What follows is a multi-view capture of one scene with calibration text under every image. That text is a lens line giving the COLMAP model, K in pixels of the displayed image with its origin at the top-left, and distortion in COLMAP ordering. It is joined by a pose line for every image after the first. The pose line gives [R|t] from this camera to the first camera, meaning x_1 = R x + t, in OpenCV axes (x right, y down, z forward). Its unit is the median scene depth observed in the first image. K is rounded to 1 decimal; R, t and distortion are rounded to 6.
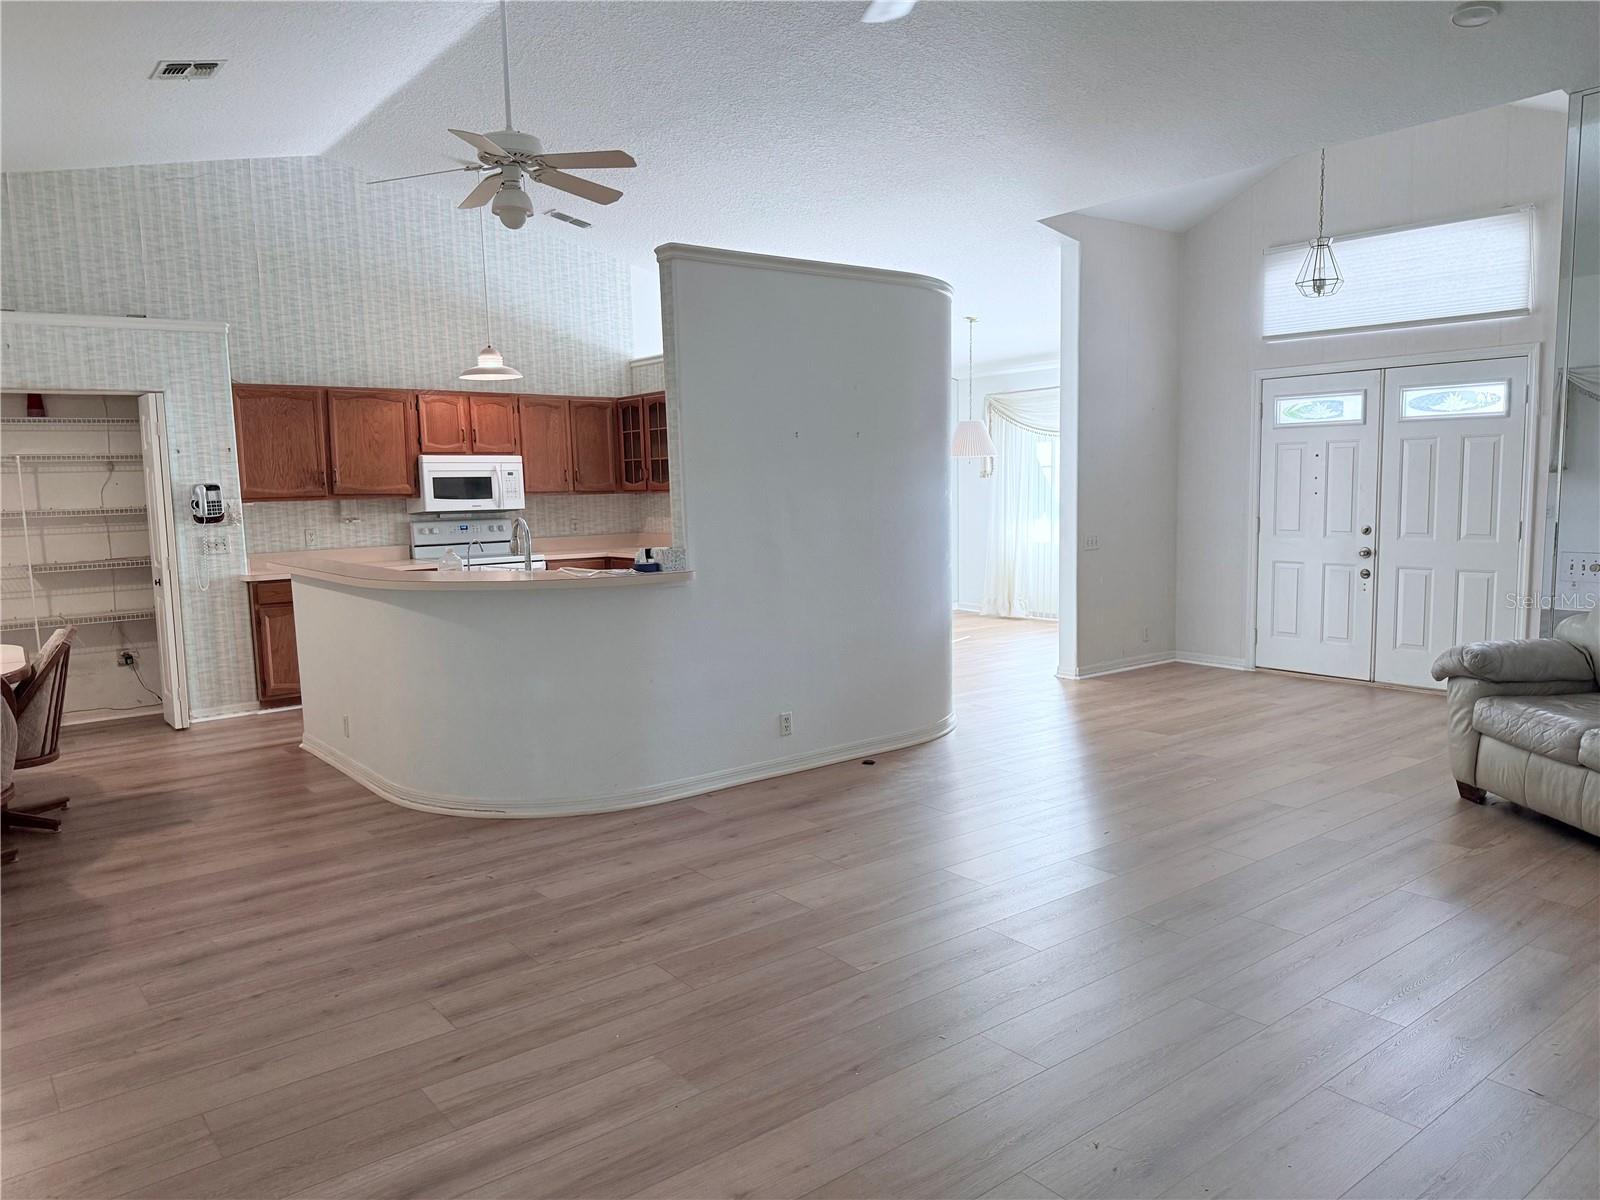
lens RADIAL K [[1127.8, 0, 778.4], [0, 1127.8, 604.7], [0, 0, 1]] dist [0.067680, -0.083735]
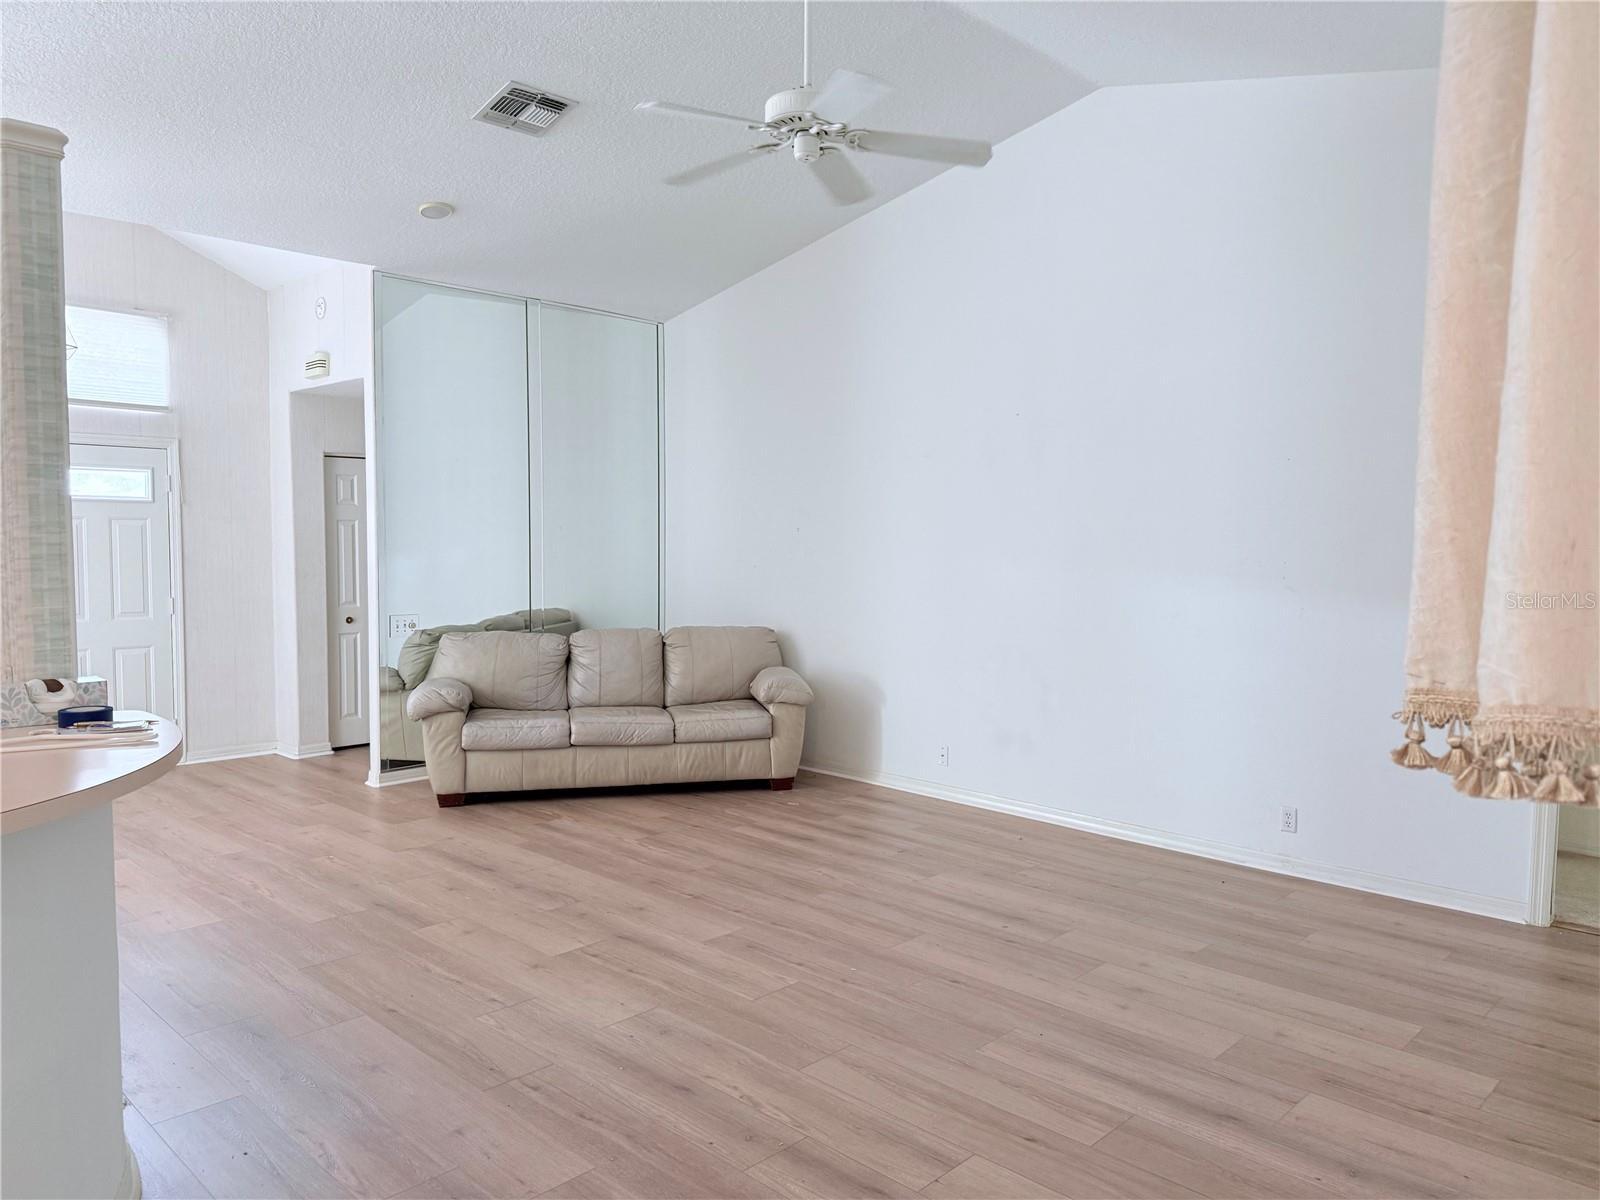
lens RADIAL K [[1127.8, 0, 786.6], [0, 1127.8, 617.7], [0, 0, 1]] dist [0.067680, -0.083735]
pose [[-0.138357, -0.044558, 0.989380, -0.711836], [0.107968, 0.992355, 0.059791, -0.077339], [-0.984480, 0.115094, -0.132489, 0.773758]]
